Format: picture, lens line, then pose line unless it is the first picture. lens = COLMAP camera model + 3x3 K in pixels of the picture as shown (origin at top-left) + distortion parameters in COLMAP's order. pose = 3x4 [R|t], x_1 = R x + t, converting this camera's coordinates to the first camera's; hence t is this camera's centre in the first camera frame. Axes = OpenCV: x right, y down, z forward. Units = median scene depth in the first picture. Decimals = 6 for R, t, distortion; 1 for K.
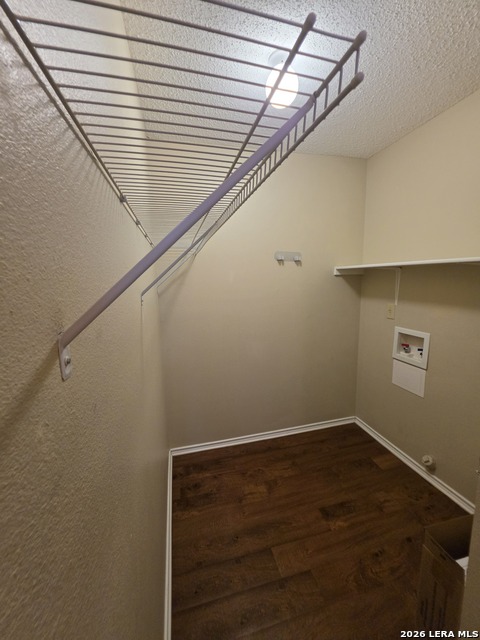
lens RADIAL K [[256.7, 0, 240.0], [0, 256.7, 320.0], [0, 0, 1]] dist [0.000316, 0.000096]
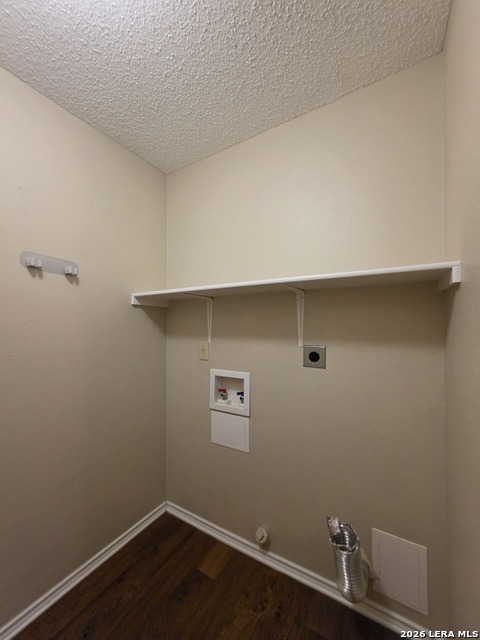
lens RADIAL K [[256.7, 0, 240.0], [0, 256.7, 320.0], [0, 0, 1]] dist [0.000316, 0.000096]
pose [[0.709517, 0.036819, 0.703726, 0.090614], [0.100065, 0.983251, -0.152332, 0.006135], [-0.697548, 0.178501, 0.693949, 0.341045]]
